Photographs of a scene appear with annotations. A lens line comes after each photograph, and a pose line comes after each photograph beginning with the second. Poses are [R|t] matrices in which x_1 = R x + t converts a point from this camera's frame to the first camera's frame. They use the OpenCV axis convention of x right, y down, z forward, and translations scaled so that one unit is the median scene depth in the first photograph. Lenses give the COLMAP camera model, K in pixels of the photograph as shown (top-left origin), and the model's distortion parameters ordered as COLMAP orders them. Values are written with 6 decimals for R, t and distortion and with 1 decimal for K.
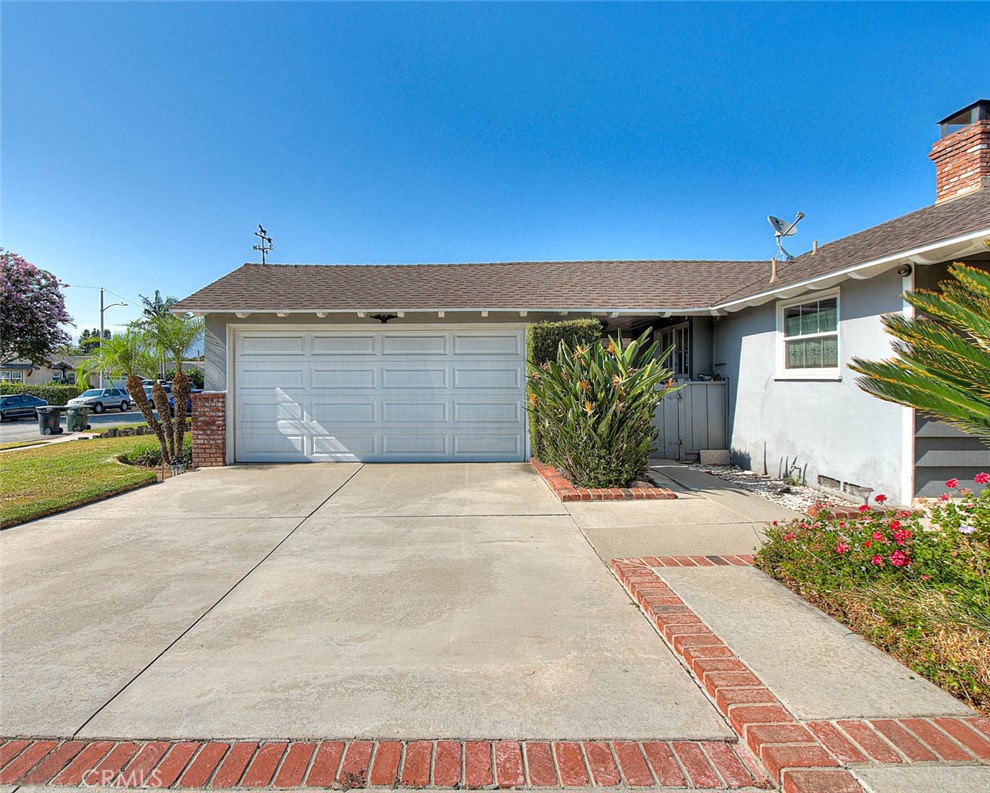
lens RADIAL K [[482.2, 0, 493.3], [0, 482.2, 377.6], [0, 0, 1]] dist [-0.000404, -0.000038]
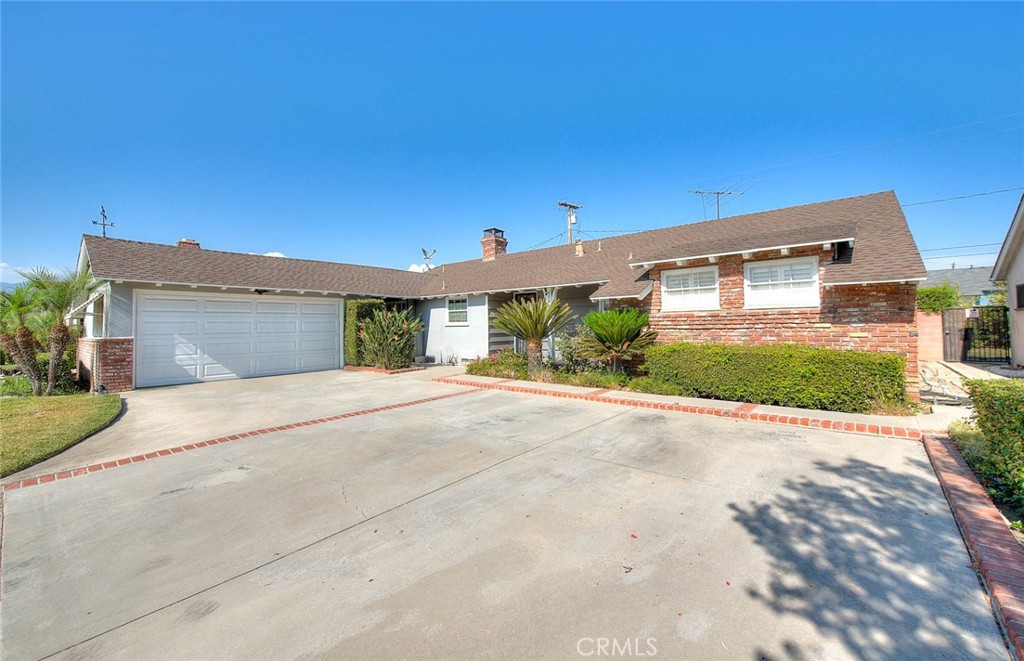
lens RADIAL K [[429.9, 0, 512.0], [0, 429.9, 330.5], [0, 0, 1]] dist [-0.000127, -0.000020]
pose [[0.639932, -0.012284, 0.768333, -0.908306], [0.010388, 0.999919, 0.007335, 0.013422], [-0.768361, 0.003287, 0.640008, -0.724317]]
